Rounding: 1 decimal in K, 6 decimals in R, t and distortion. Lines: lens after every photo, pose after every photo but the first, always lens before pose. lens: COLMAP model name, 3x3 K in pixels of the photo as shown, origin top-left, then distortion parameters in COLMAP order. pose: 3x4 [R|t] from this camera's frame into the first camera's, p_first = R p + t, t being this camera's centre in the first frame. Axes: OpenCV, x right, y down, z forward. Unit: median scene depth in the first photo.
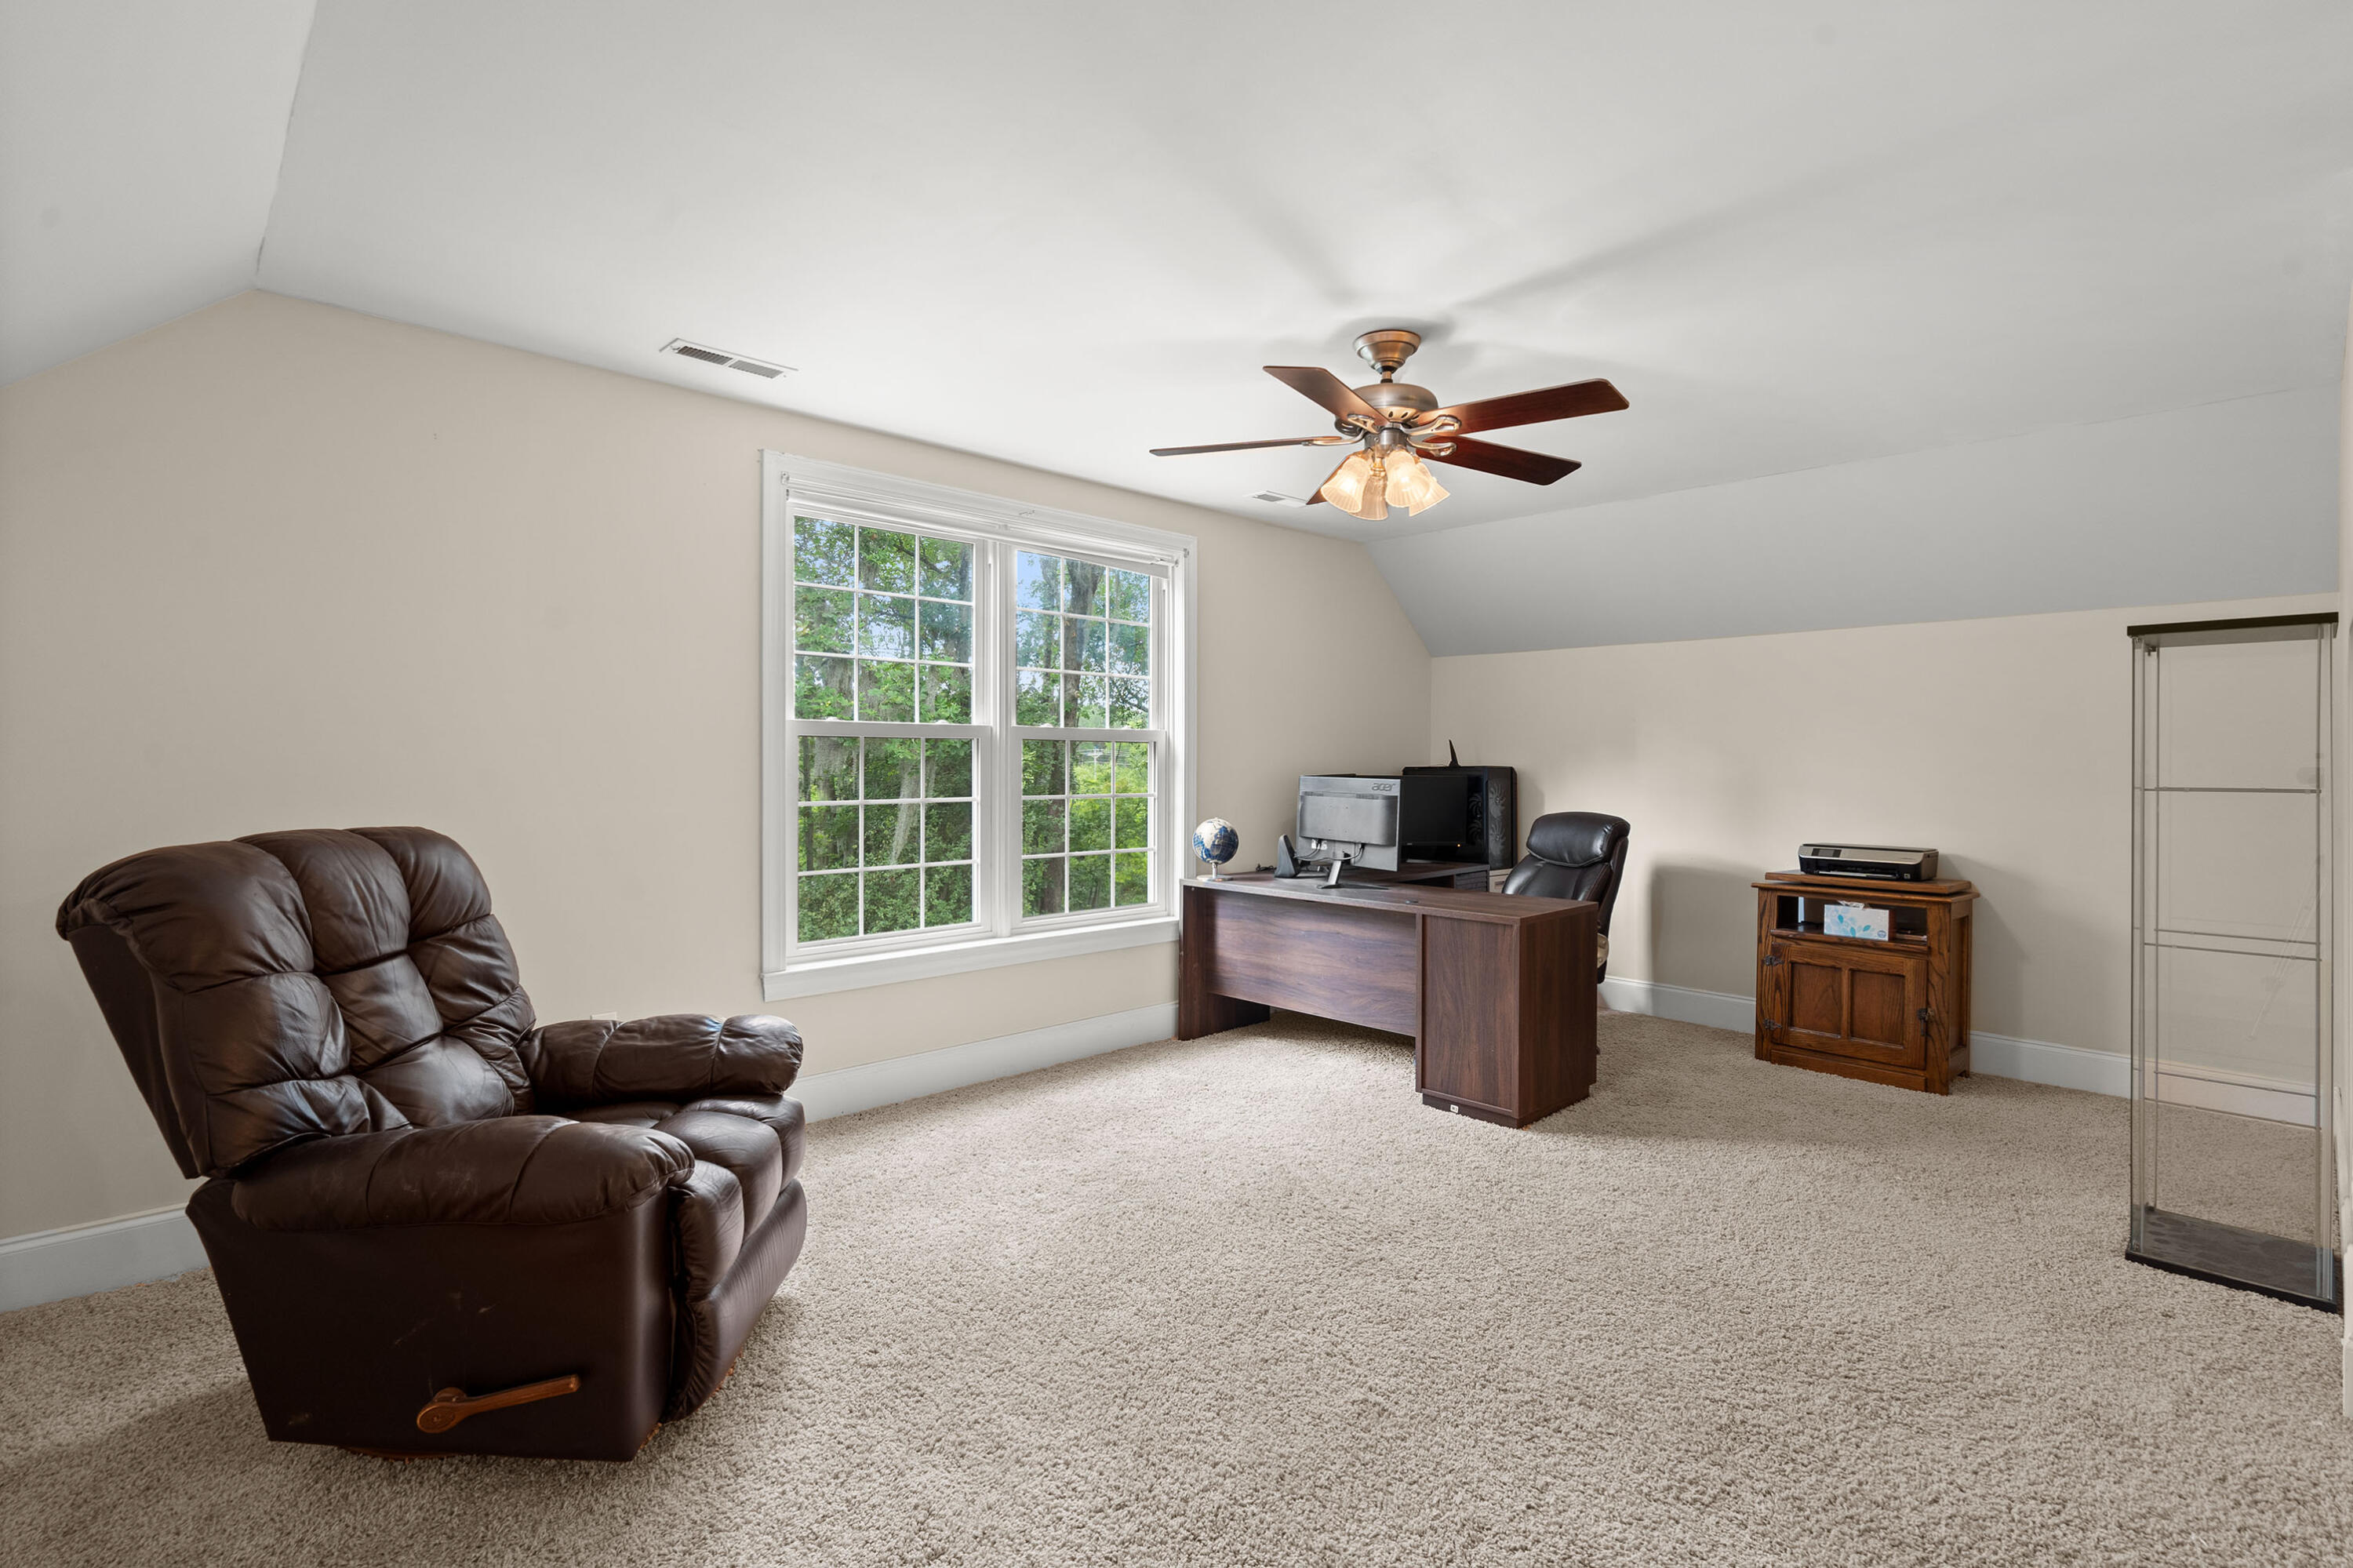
lens RADIAL K [[1087.9, 0, 1177.7], [0, 1087.9, 773.1], [0, 0, 1]] dist [-0.004329, 0.003826]
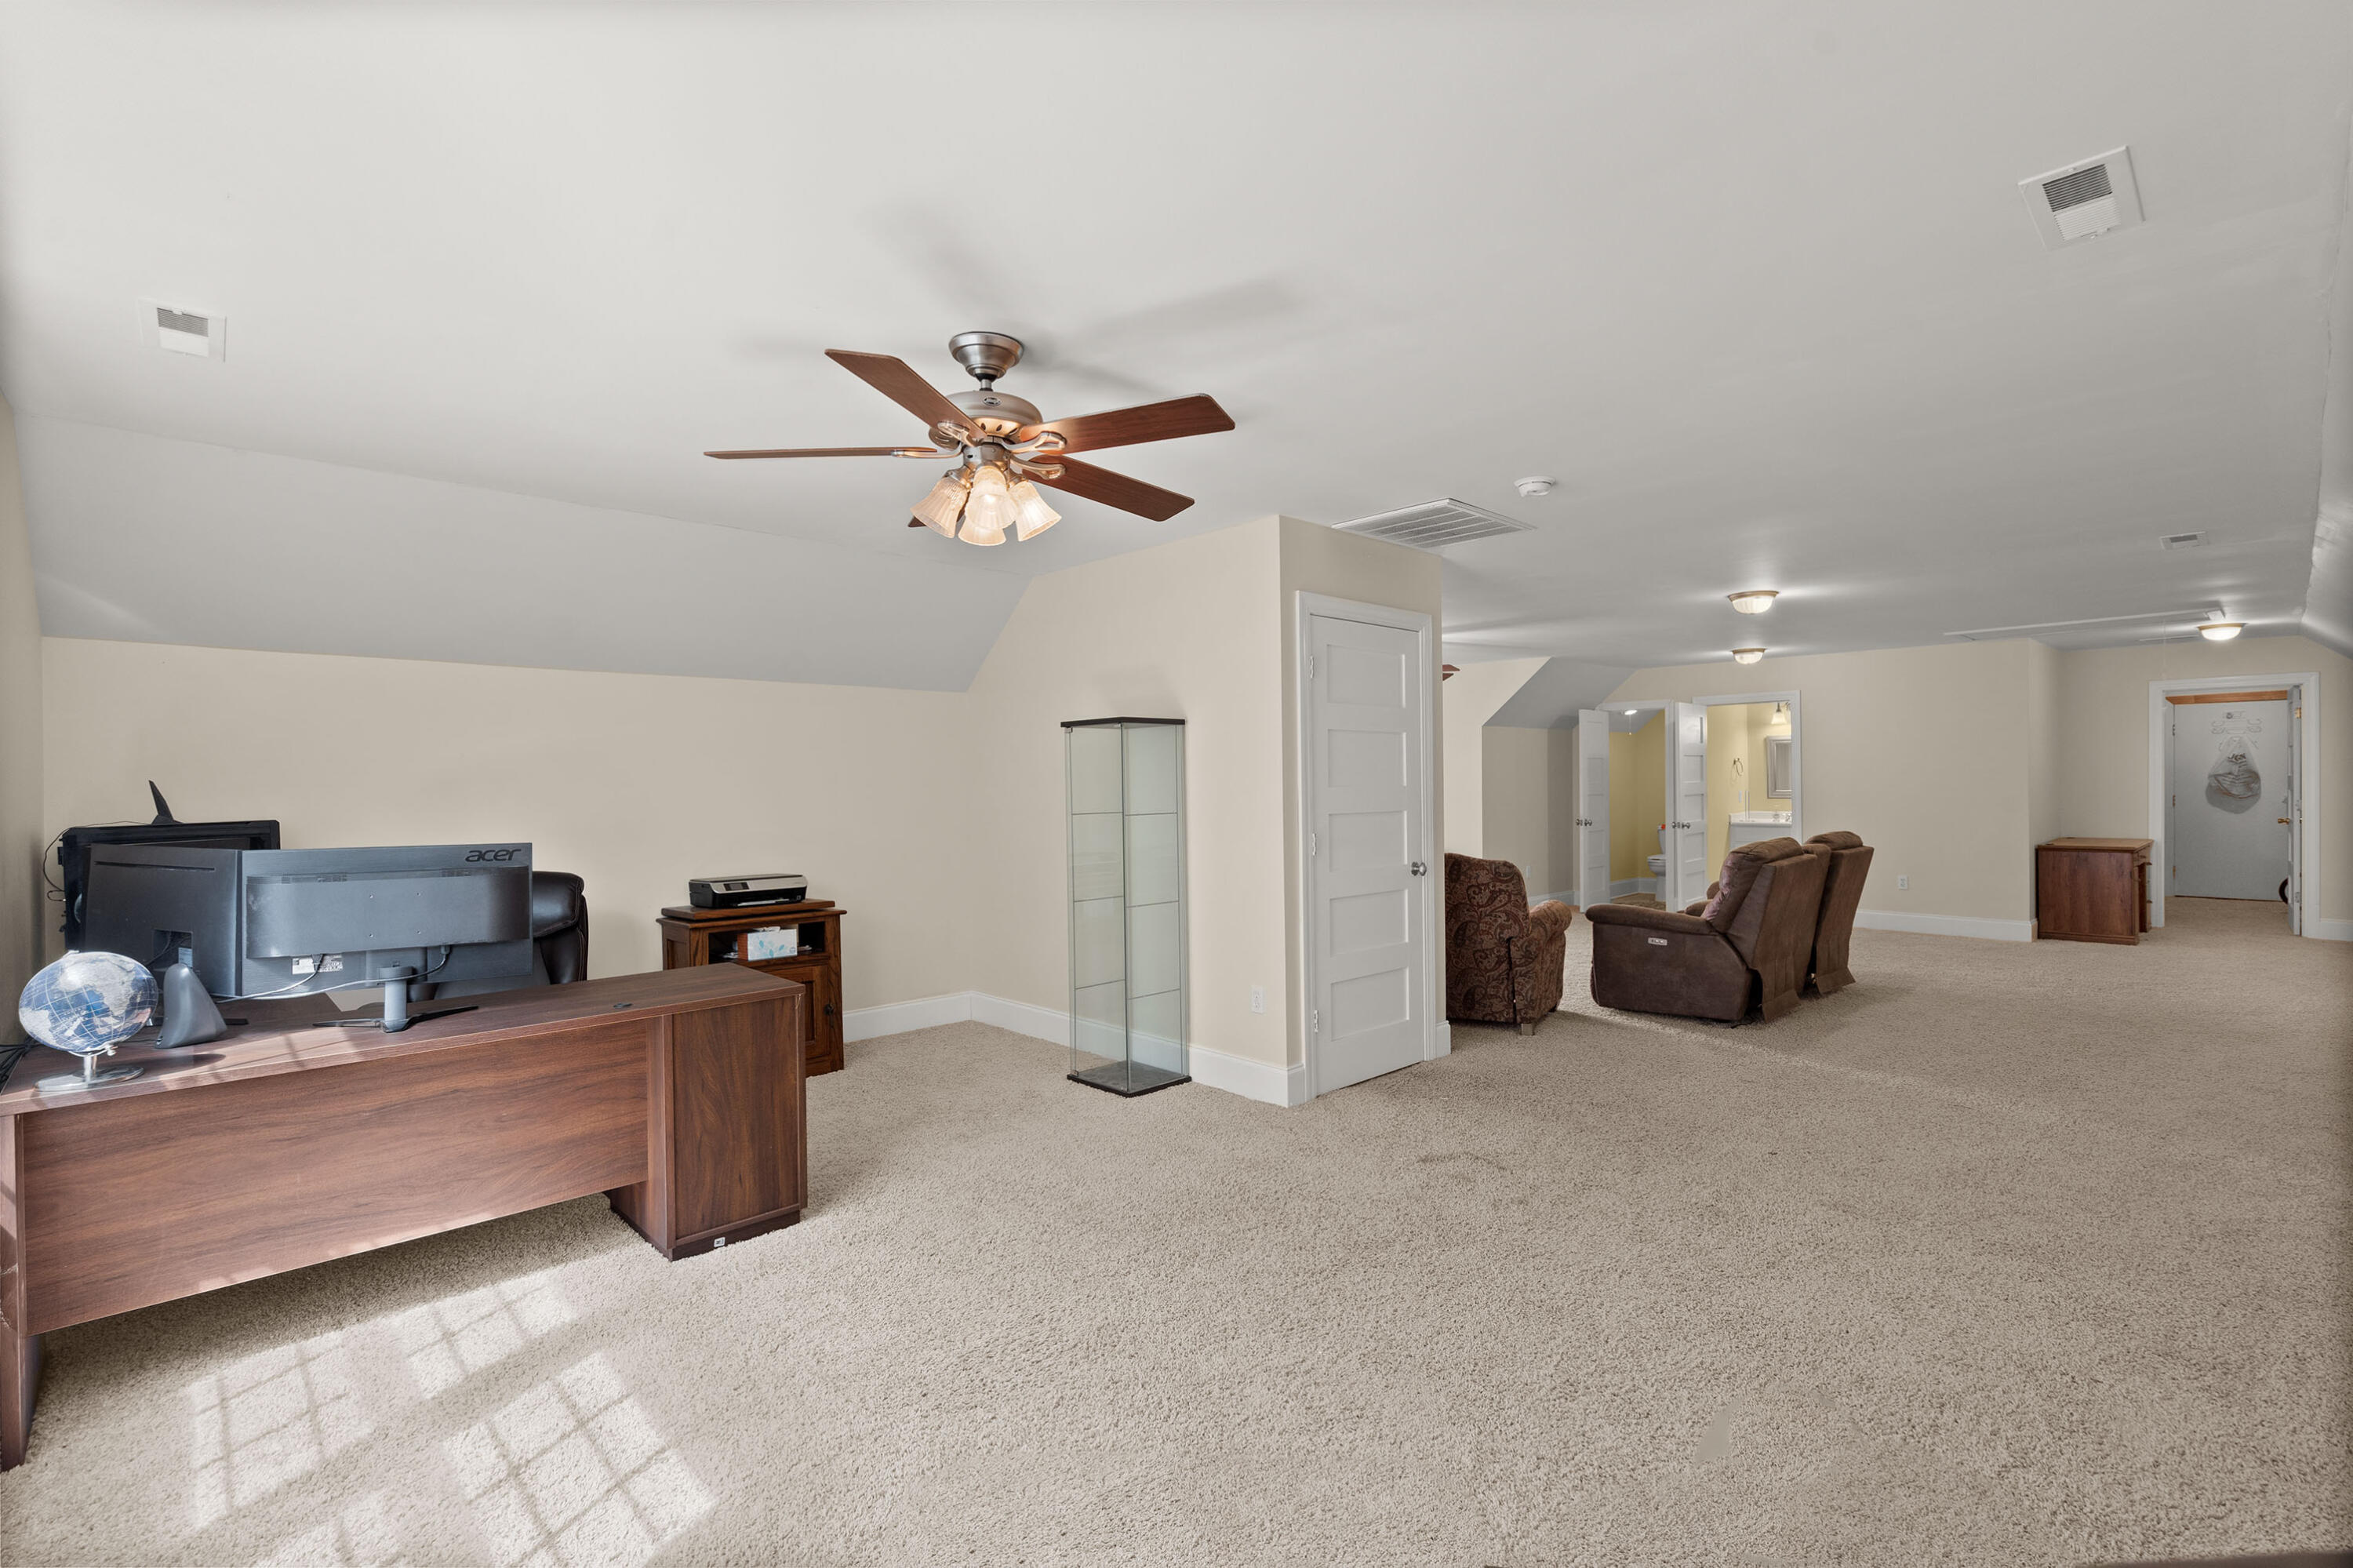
lens RADIAL K [[1087.9, 0, 1185.9], [0, 1087.9, 774.6], [0, 0, 1]] dist [-0.004329, 0.003826]
pose [[-0.015856, -0.002470, 0.999871, -0.608864], [0.020700, 0.999782, 0.002798, -0.038422], [-0.999660, 0.020741, -0.015801, 0.715204]]
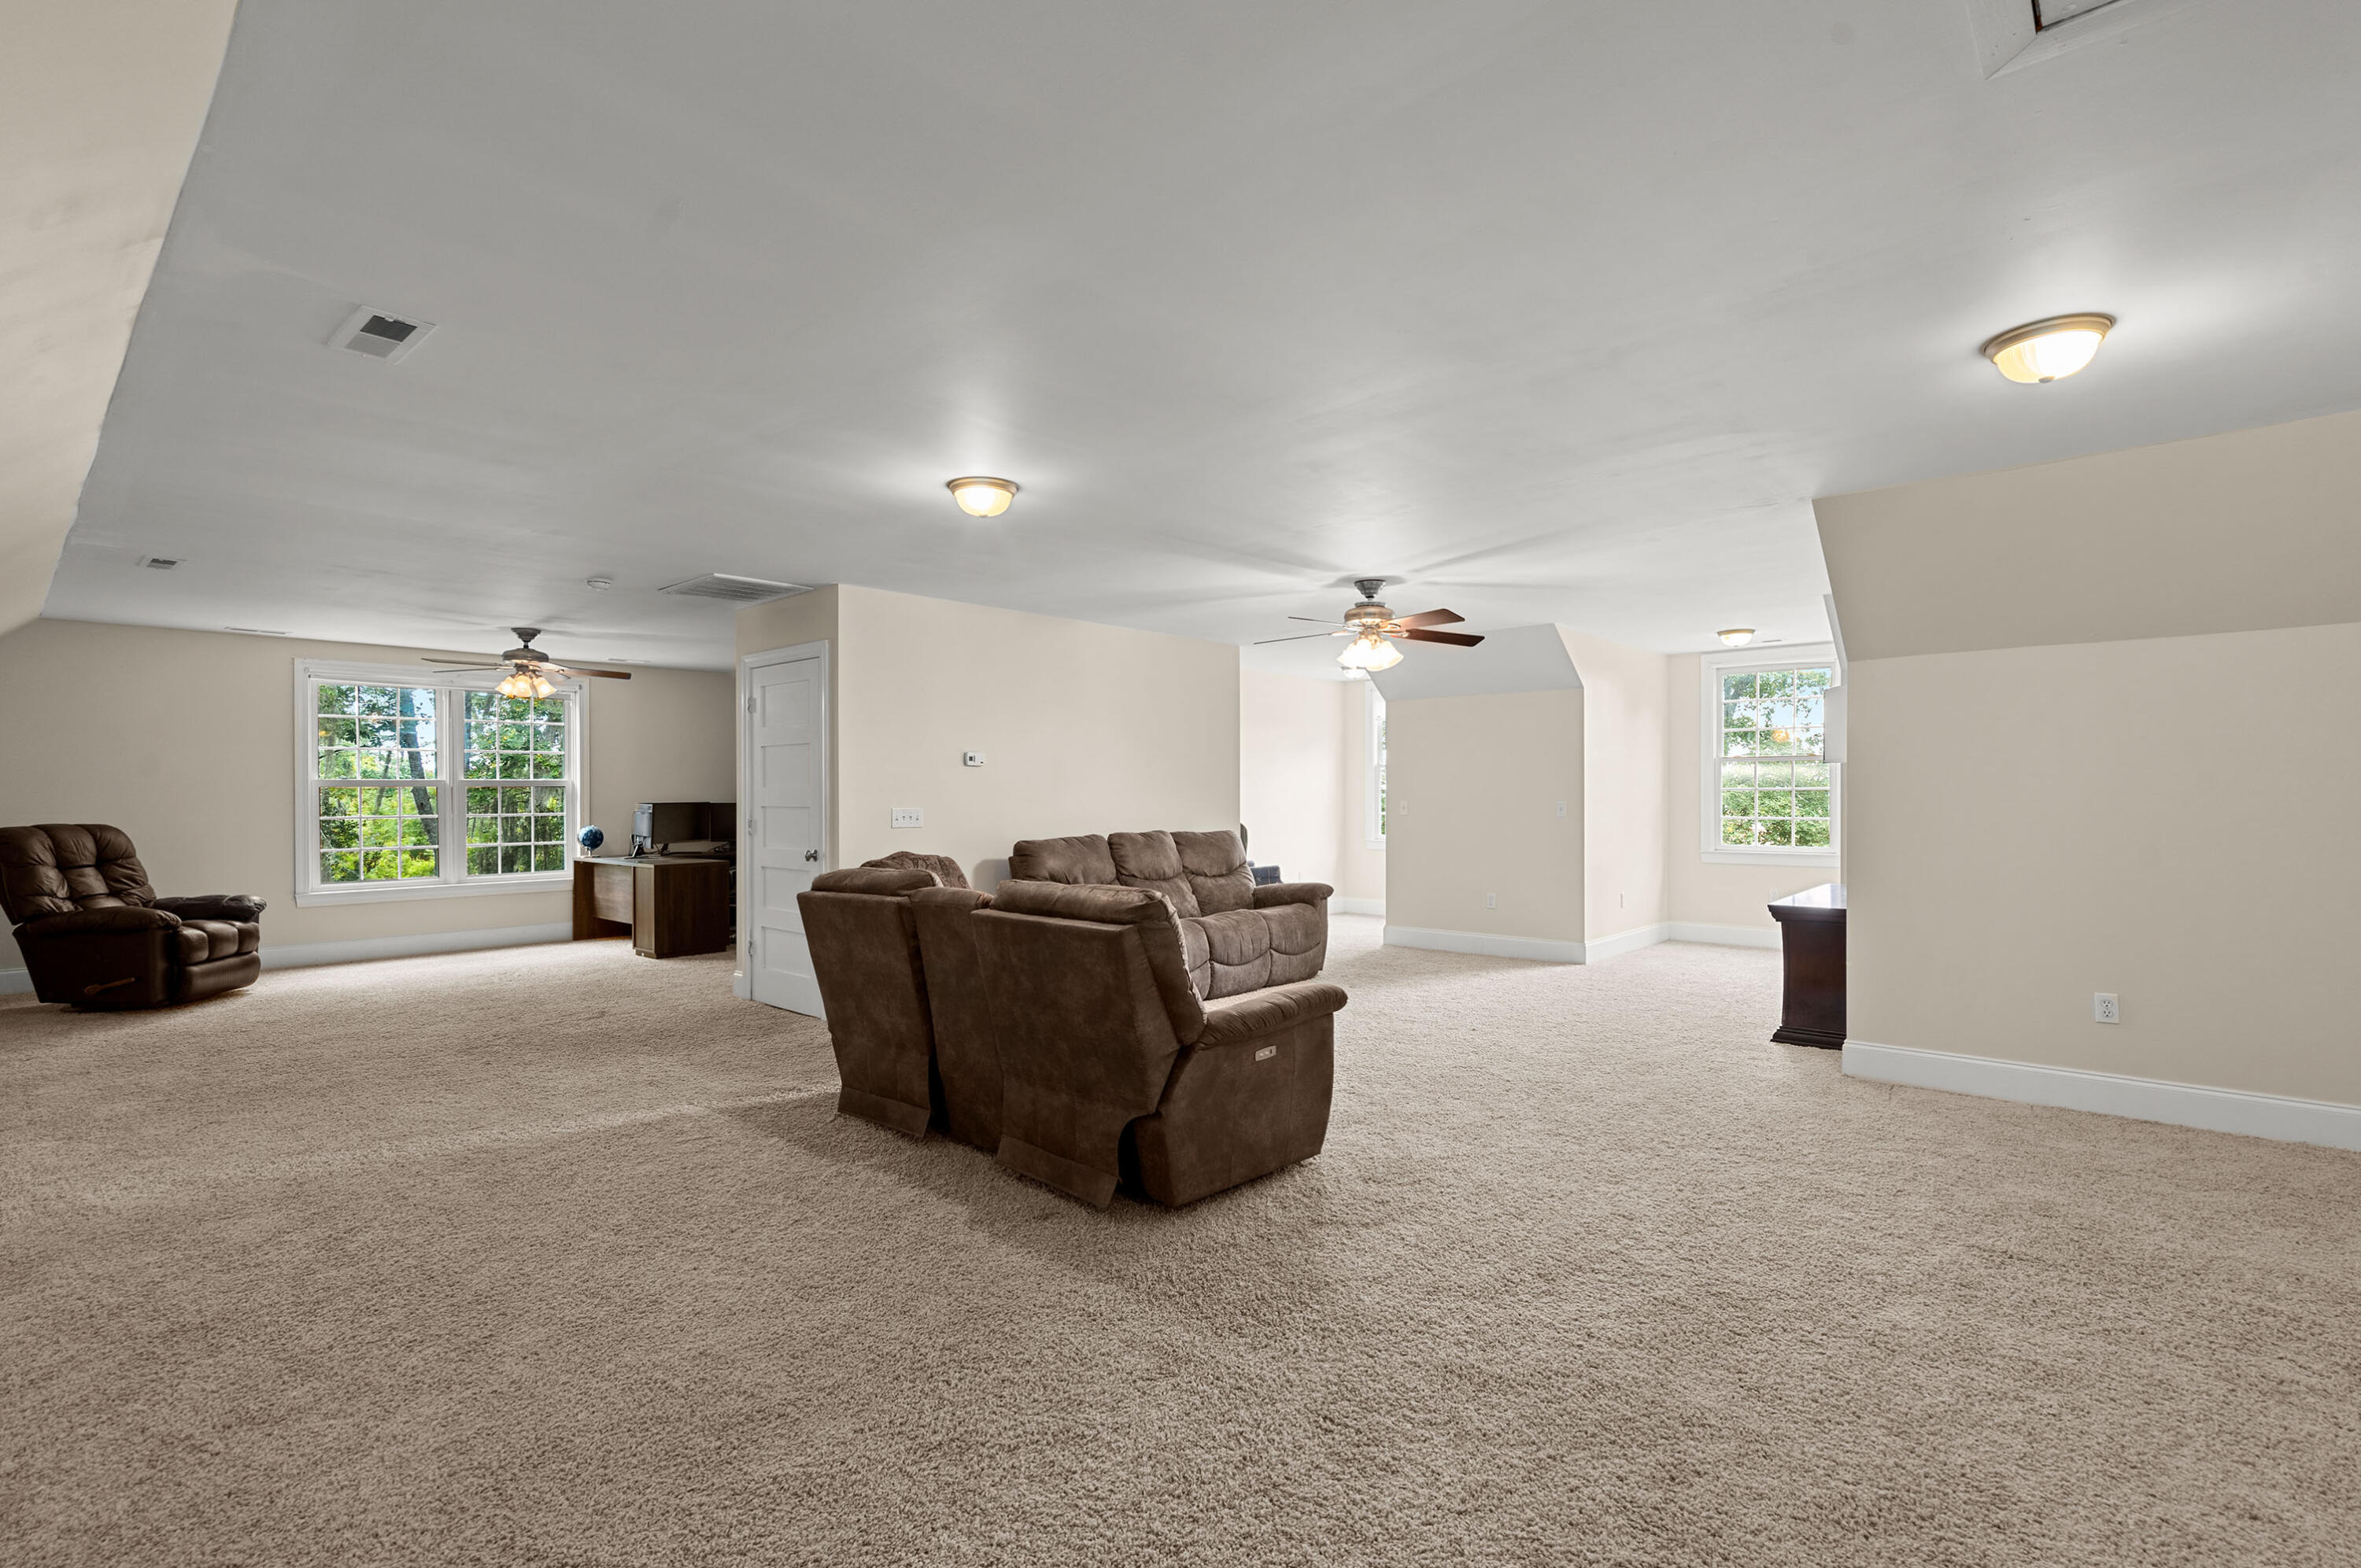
lens RADIAL K [[1091.4, 0, 1171.8], [0, 1091.4, 788.6], [0, 0, 1]] dist [-0.004329, 0.003826]
pose [[0.997425, -0.005687, 0.071494, 1.225621], [0.006280, 0.999948, -0.008062, -0.001161], [-0.071444, 0.008490, 0.997408, -1.327699]]
